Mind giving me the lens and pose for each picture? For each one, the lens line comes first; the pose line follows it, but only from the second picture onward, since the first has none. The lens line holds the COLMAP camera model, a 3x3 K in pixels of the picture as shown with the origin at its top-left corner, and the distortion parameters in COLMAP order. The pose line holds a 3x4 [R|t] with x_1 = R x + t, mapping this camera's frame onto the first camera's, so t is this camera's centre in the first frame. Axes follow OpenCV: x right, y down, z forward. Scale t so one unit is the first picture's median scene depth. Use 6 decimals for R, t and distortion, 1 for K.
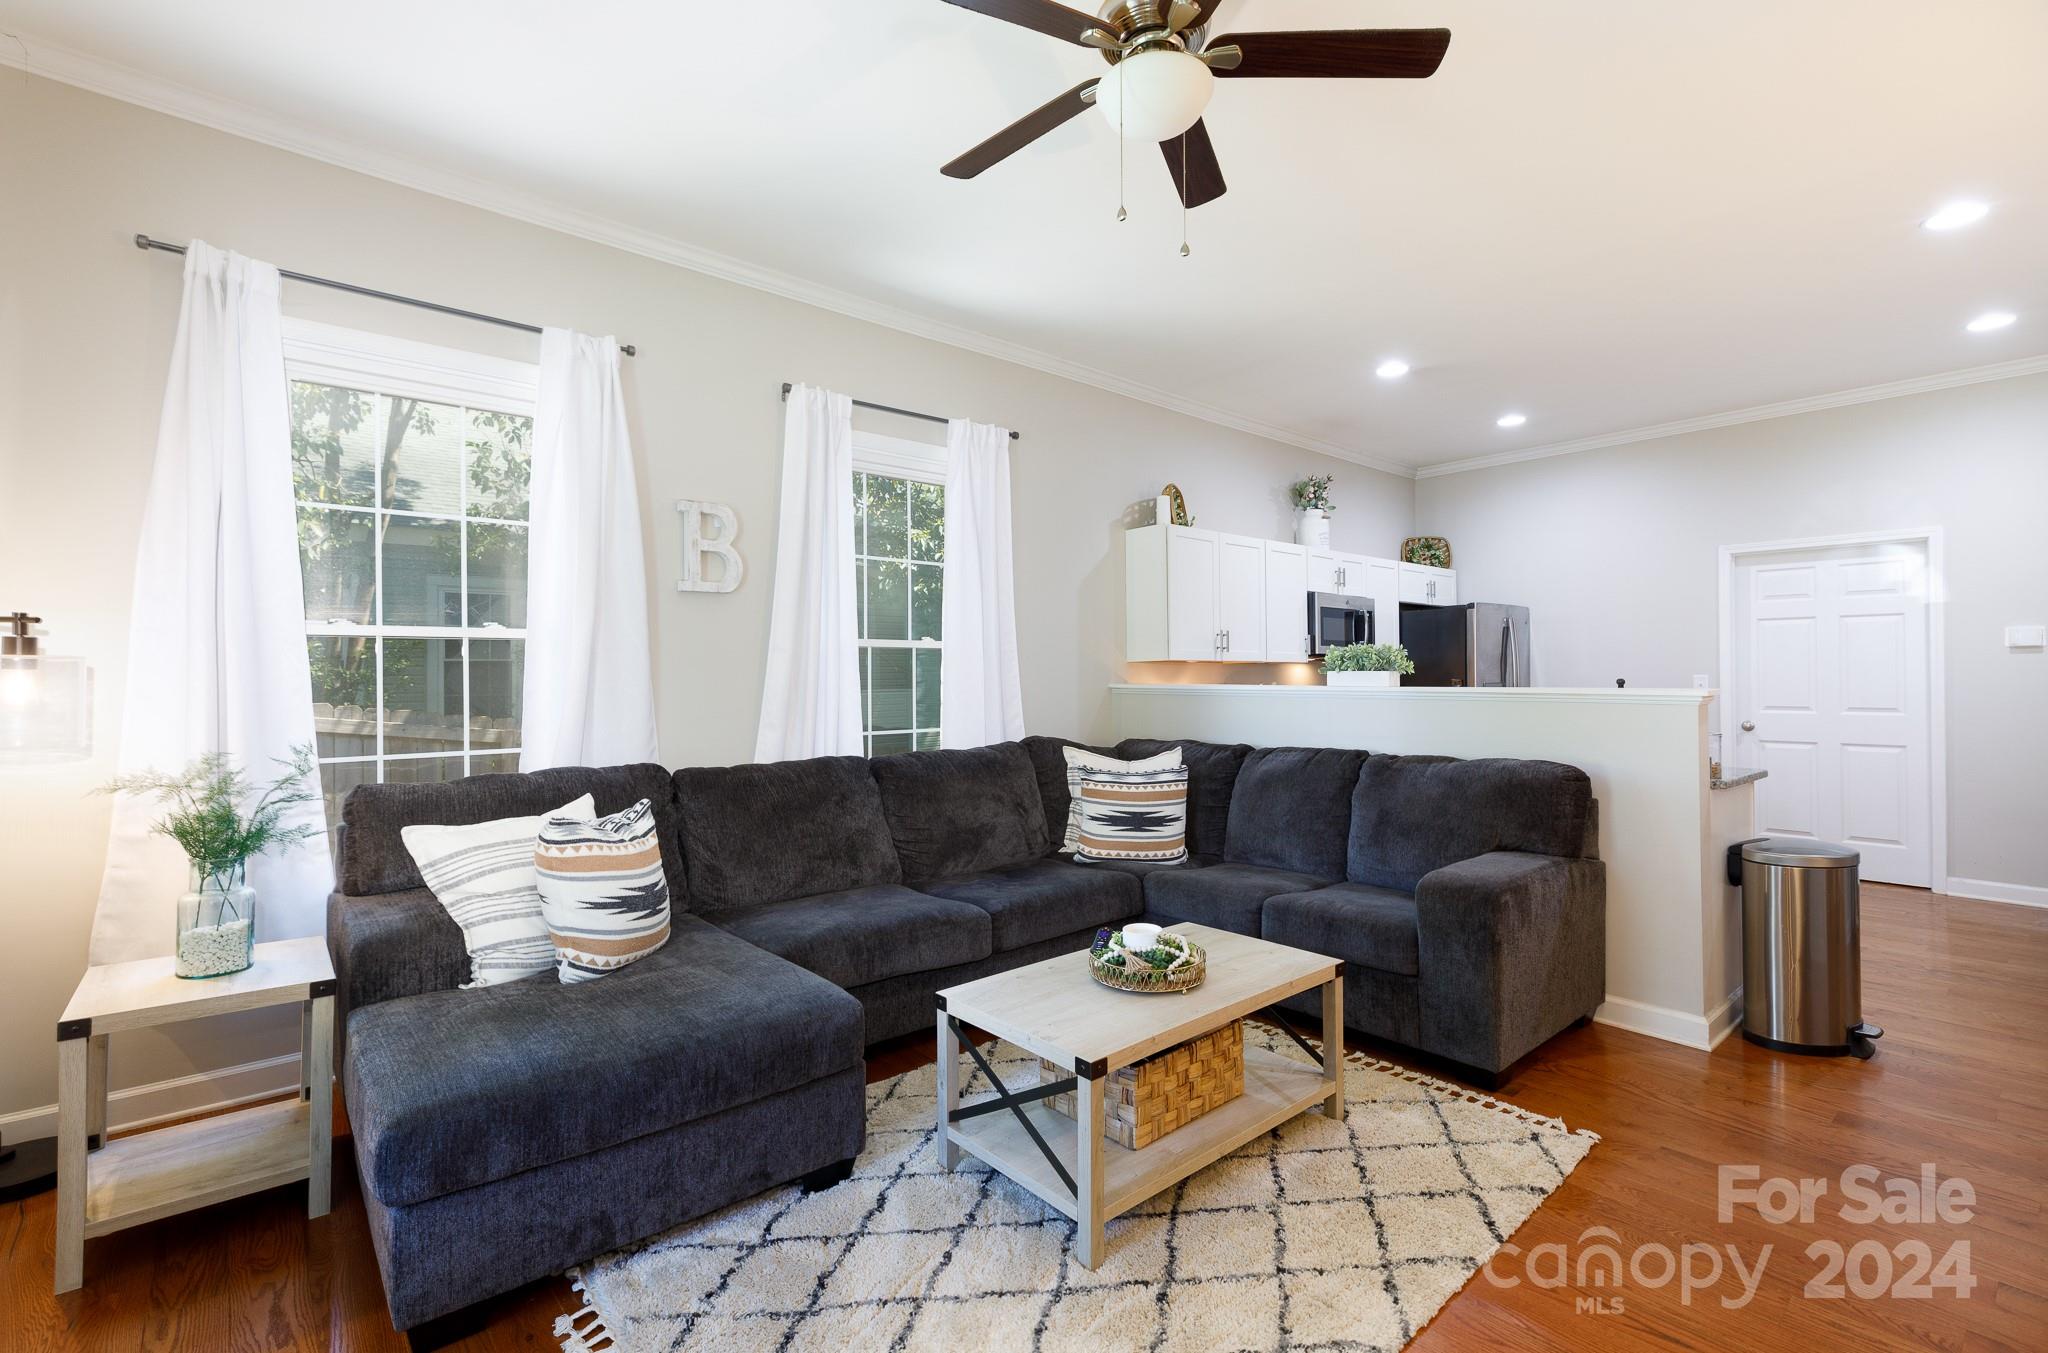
lens RADIAL K [[909.6, 0, 1017.6], [0, 909.6, 676.4], [0, 0, 1]] dist [0.000204, -0.000598]
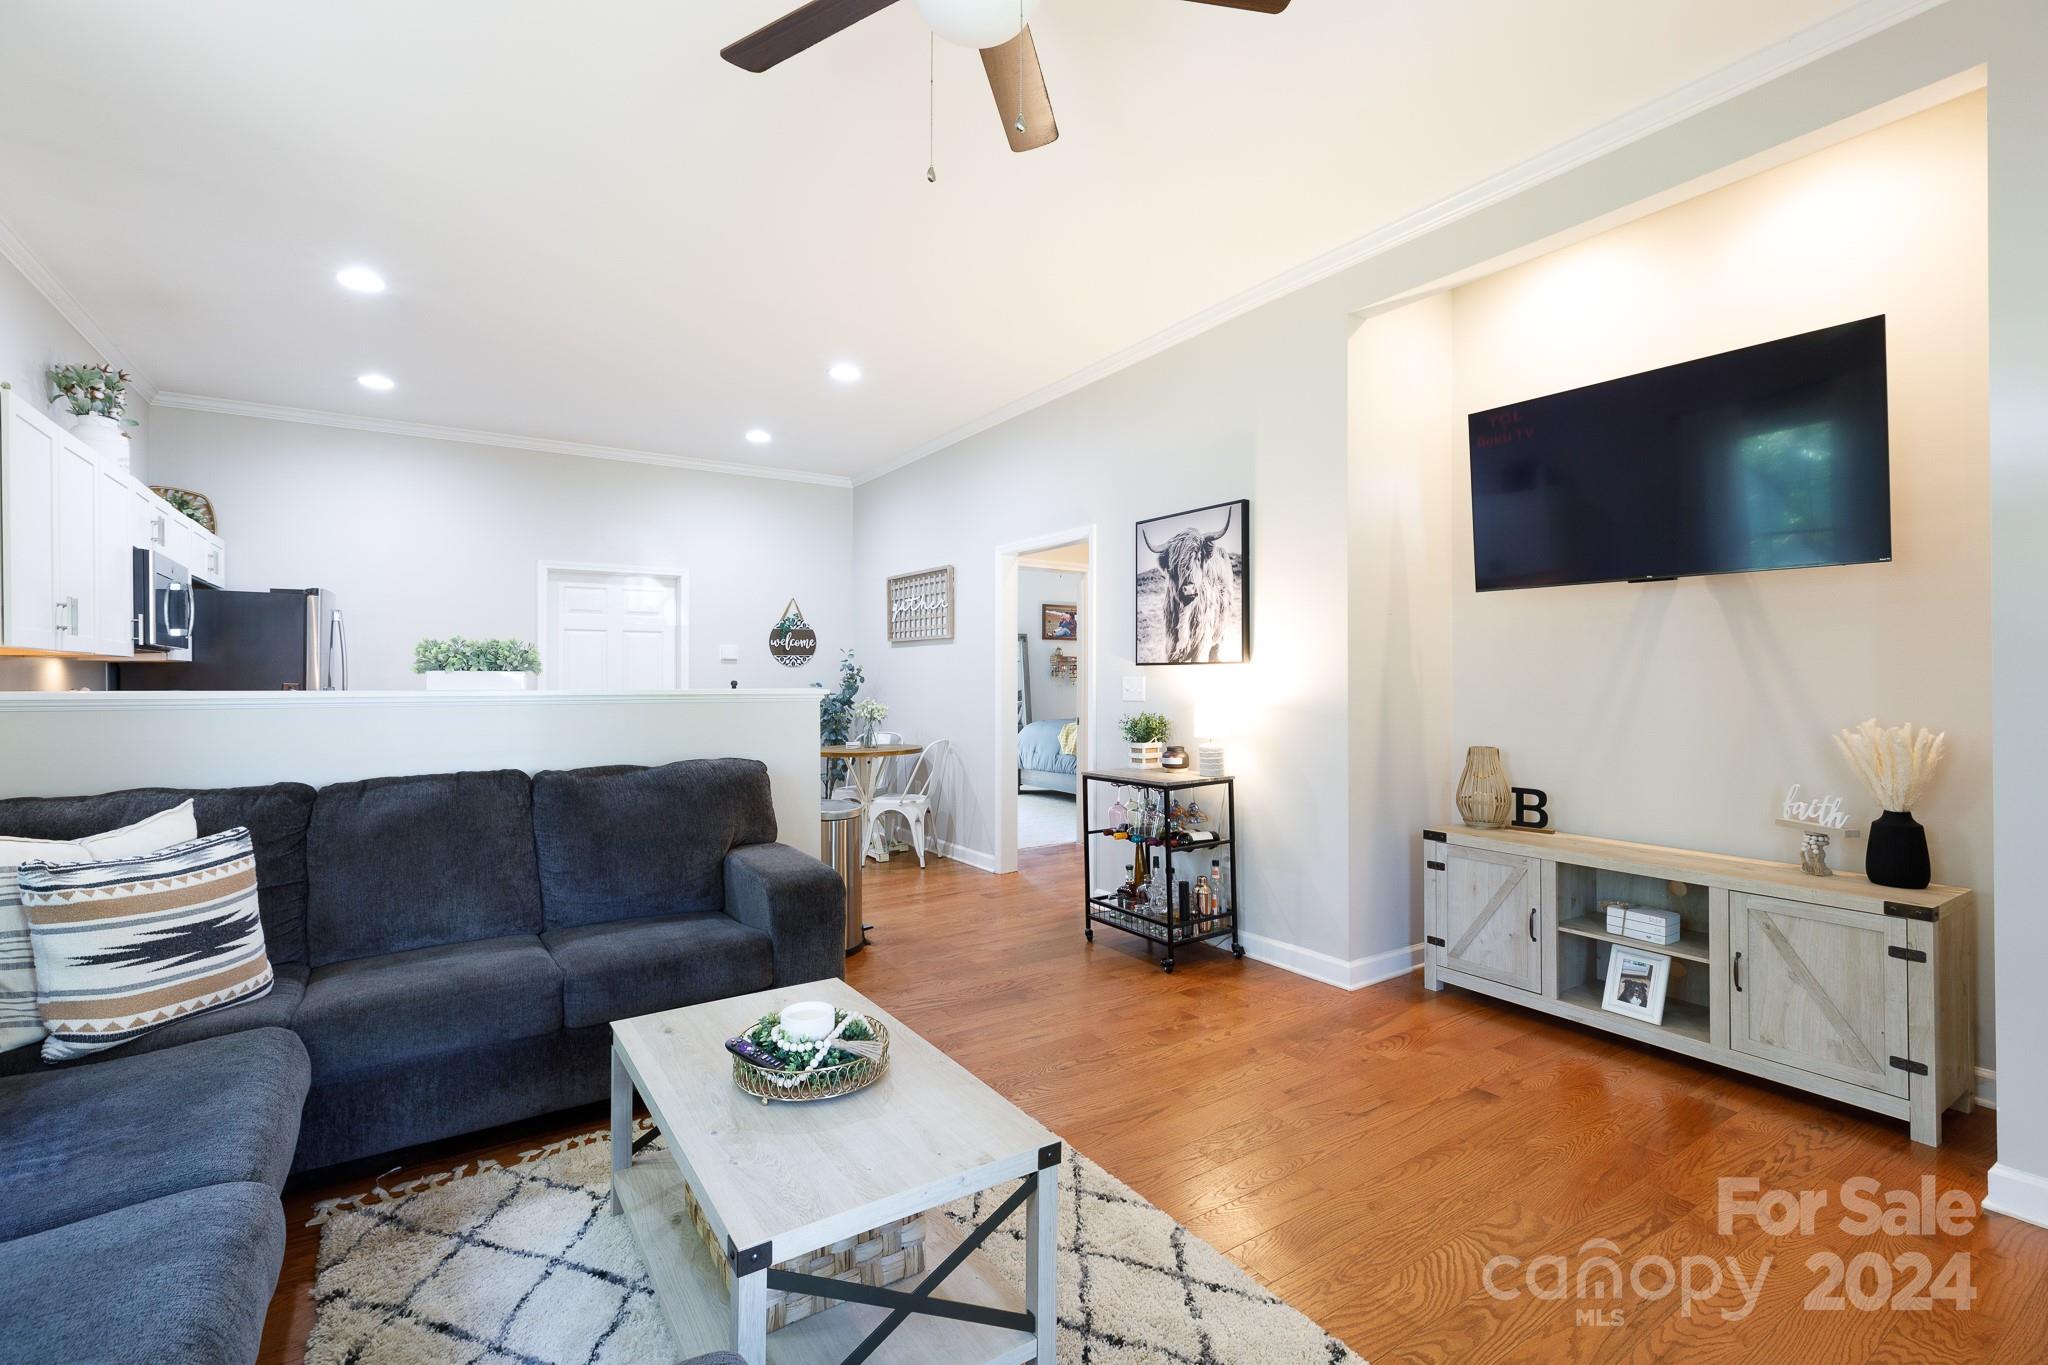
lens RADIAL K [[909.6, 0, 1023.0], [0, 909.6, 675.8], [0, 0, 1]] dist [0.000204, -0.000598]
pose [[0.128982, 0.005537, 0.991631, -0.343757], [-0.001730, 0.999984, -0.005358, 0.000885], [-0.991645, -0.001024, 0.128990, 0.421367]]
